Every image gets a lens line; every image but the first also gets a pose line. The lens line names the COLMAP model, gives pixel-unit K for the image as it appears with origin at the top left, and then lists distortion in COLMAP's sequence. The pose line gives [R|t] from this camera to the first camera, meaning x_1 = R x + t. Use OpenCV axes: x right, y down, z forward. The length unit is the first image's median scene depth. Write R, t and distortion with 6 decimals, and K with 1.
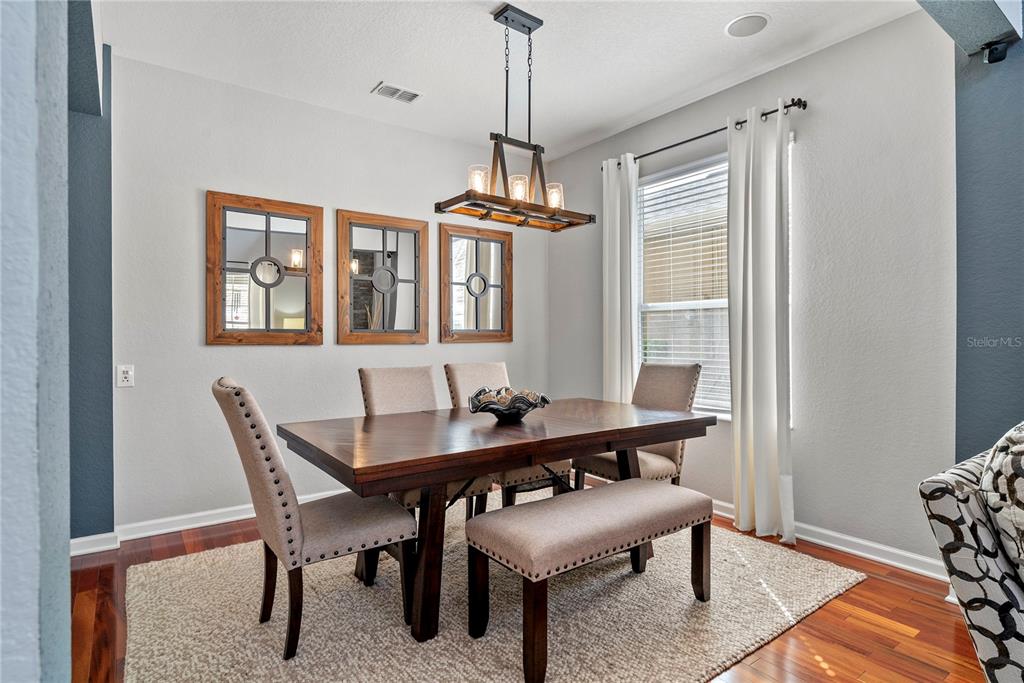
lens RADIAL K [[531.2, 0, 509.3], [0, 531.2, 335.8], [0, 0, 1]] dist [-0.009811, 0.001621]
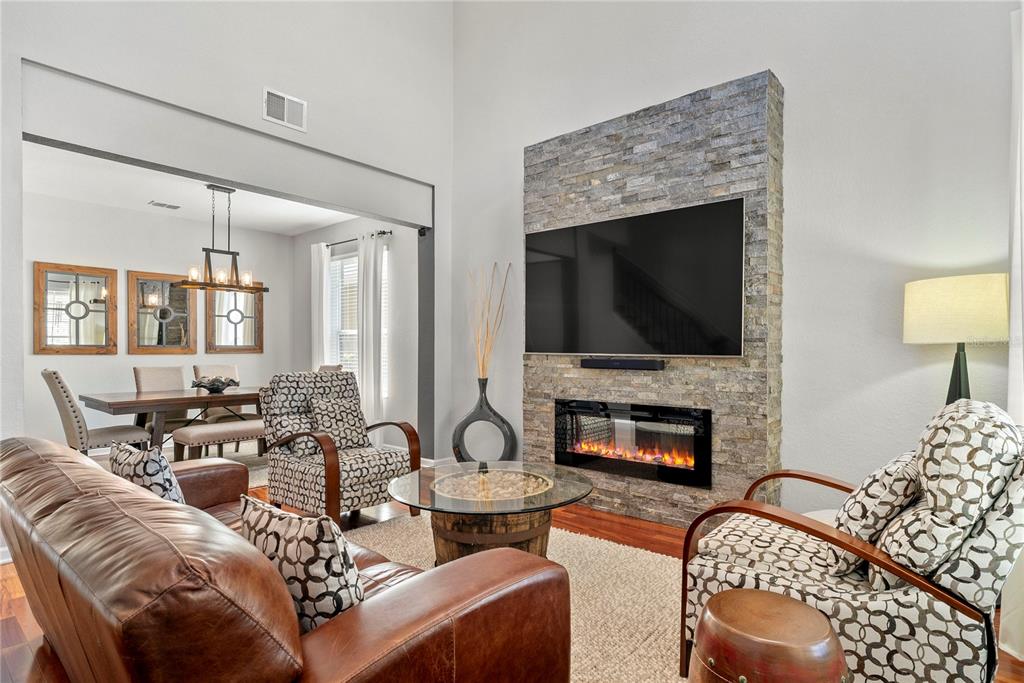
lens RADIAL K [[531.2, 0, 514.2], [0, 531.2, 352.4], [0, 0, 1]] dist [-0.009811, 0.001621]
pose [[0.972417, 0.001207, 0.233248, 0.492722], [-0.002756, 0.999976, 0.006313, -0.003168], [-0.233234, -0.006781, 0.972397, -0.932465]]
